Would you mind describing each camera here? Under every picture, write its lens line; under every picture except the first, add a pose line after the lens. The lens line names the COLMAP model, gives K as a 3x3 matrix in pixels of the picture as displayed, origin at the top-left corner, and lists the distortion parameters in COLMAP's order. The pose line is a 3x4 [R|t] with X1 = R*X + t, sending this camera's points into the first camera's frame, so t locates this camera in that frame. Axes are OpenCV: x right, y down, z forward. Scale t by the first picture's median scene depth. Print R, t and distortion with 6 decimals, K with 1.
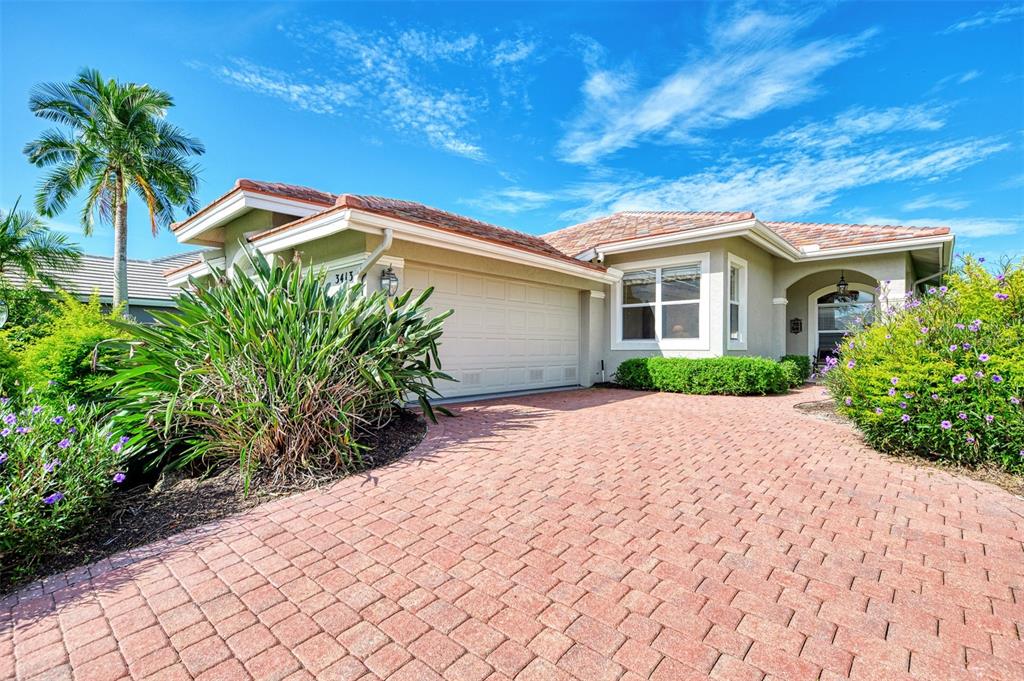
lens RADIAL K [[474.6, 0, 513.9], [0, 474.6, 344.5], [0, 0, 1]] dist [-0.000083, -0.000386]
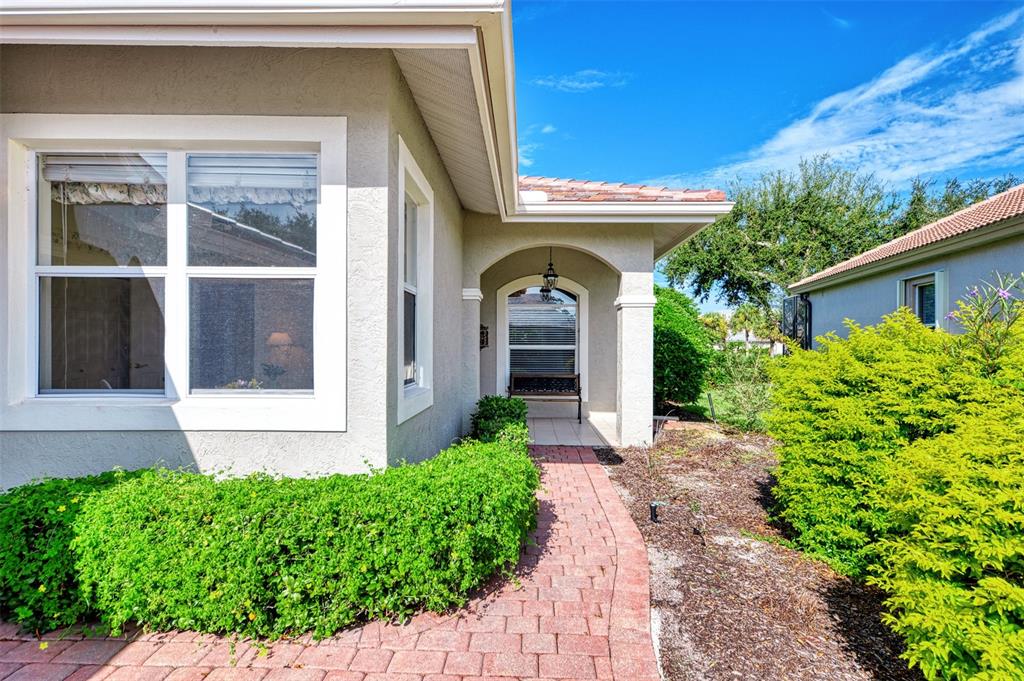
lens RADIAL K [[474.6, 0, 513.9], [0, 474.6, 344.5], [0, 0, 1]] dist [-0.000083, -0.000386]
pose [[0.739631, -0.000912, 0.673012, 0.038210], [-0.005811, 0.999953, 0.007741, -0.006453], [-0.672987, -0.009636, 0.739591, 0.093389]]
